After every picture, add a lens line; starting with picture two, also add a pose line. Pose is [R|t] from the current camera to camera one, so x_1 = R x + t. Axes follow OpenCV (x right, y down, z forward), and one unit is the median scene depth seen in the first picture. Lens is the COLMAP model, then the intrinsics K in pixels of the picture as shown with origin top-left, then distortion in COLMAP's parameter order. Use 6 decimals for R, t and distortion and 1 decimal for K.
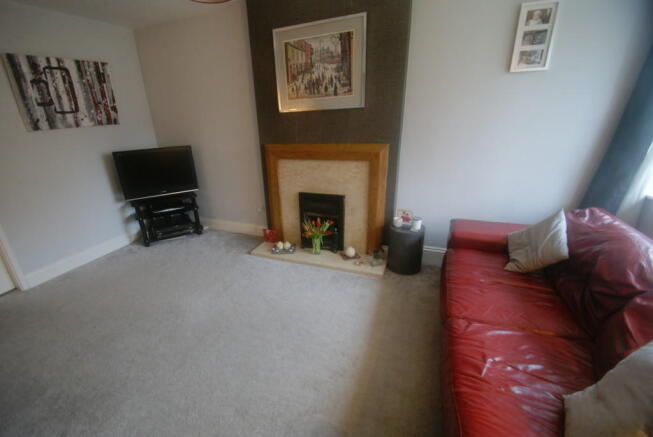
lens RADIAL K [[288.8, 0, 323.4], [0, 288.8, 222.2], [0, 0, 1]] dist [0.002551, -0.000054]
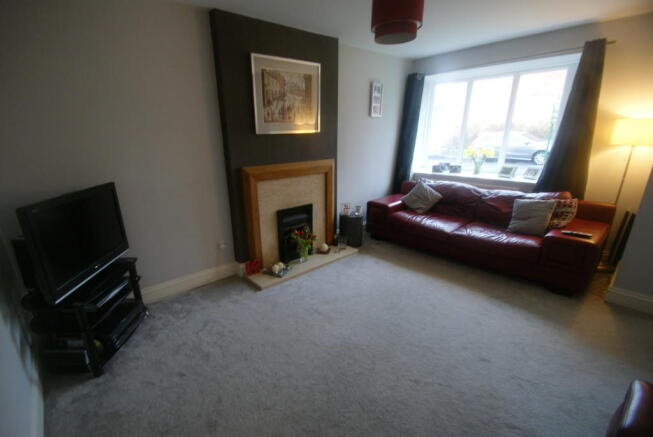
lens RADIAL K [[288.8, 0, 323.2], [0, 288.8, 217.3], [0, 0, 1]] dist [0.002551, -0.000054]
pose [[0.449265, -0.222862, 0.865155, -1.024212], [0.304423, 0.948621, 0.086280, -0.137328], [-0.839933, 0.224611, 0.494027, 0.415598]]
